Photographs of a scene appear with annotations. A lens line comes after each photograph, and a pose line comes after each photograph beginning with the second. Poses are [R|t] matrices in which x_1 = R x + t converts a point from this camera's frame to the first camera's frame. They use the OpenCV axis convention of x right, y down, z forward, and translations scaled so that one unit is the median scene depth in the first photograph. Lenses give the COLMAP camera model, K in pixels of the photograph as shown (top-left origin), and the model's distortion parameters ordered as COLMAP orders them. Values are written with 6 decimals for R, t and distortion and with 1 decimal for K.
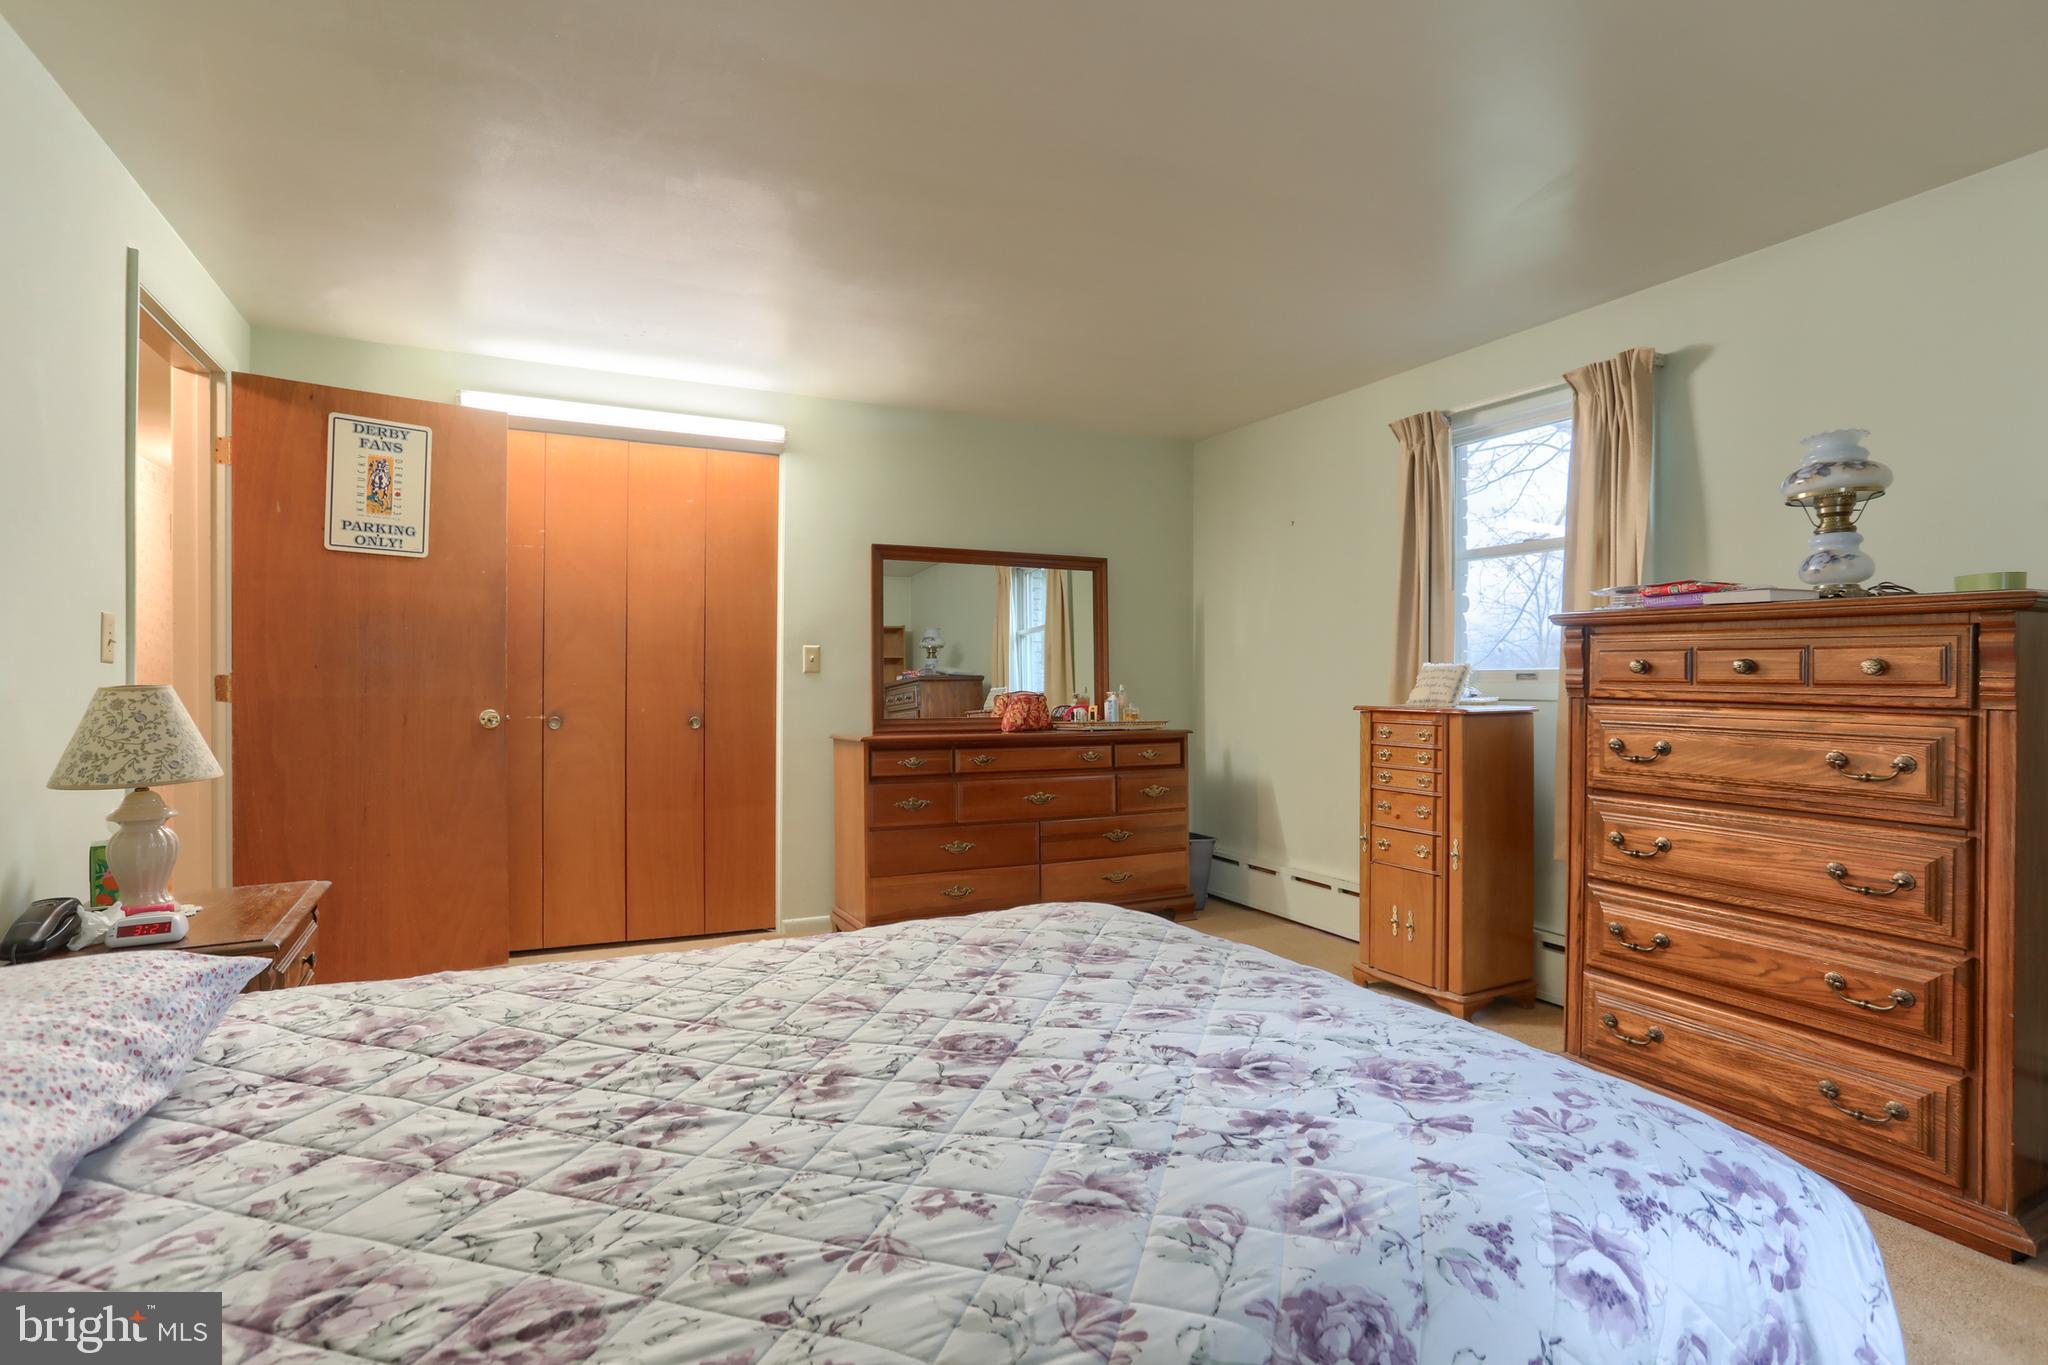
lens RADIAL K [[1048.0, 0, 1007.3], [0, 1048.0, 678.8], [0, 0, 1]] dist [-0.045974, 0.027217]
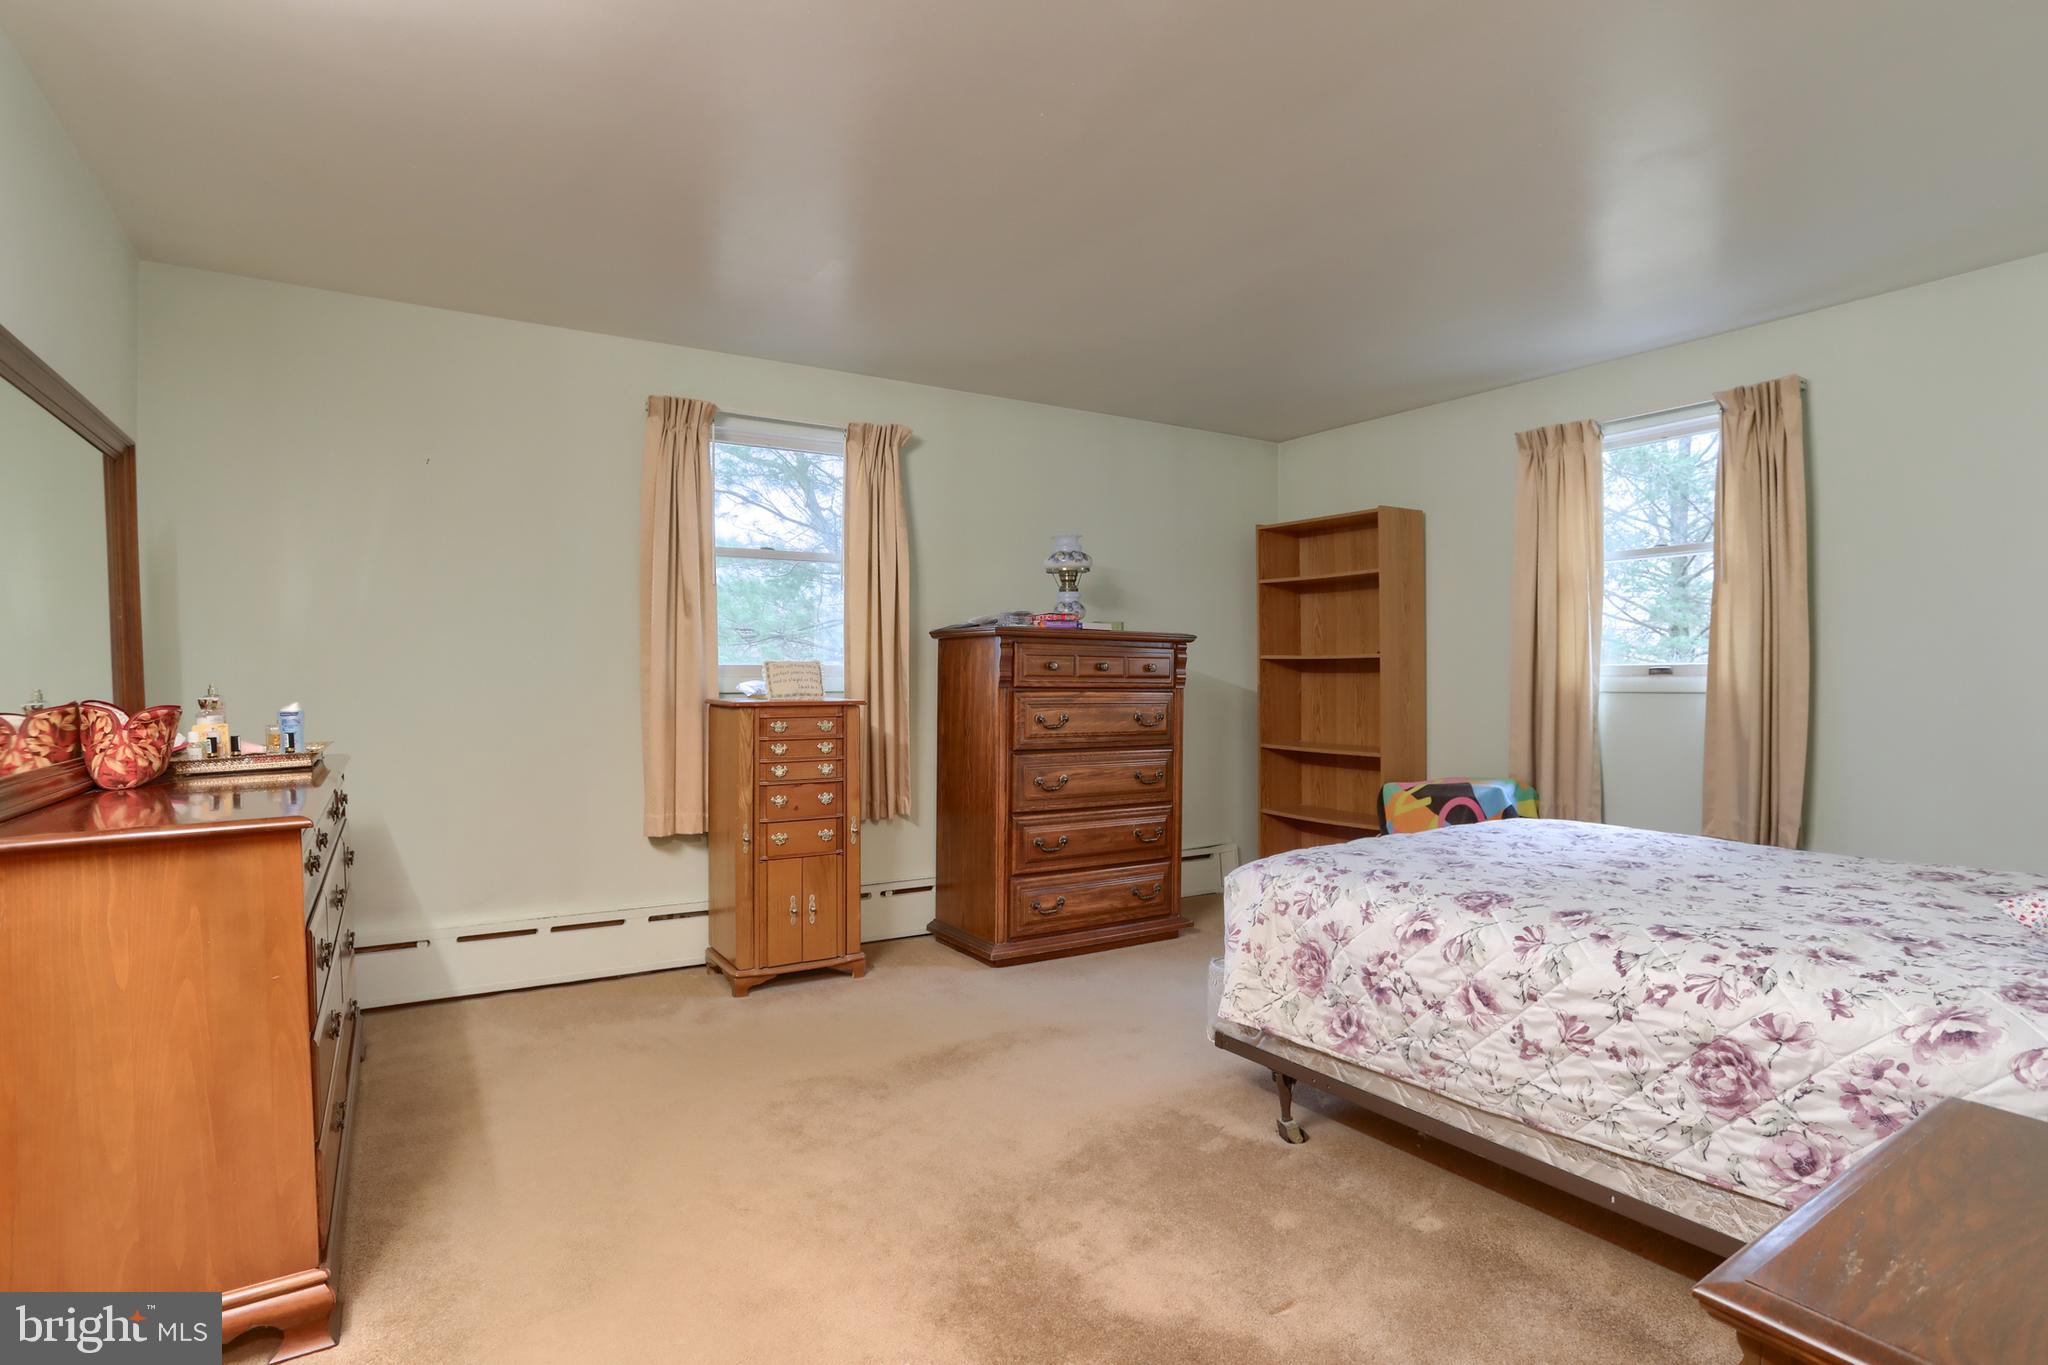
lens RADIAL K [[1037.9, 0, 1028.2], [0, 1037.9, 669.1], [0, 0, 1]] dist [-0.073832, 0.032672]
pose [[-0.173846, -0.000637, 0.984773, -0.924893], [-0.004193, 0.999991, -0.000094, -0.007805], [-0.984764, -0.004146, -0.173847, 1.351820]]
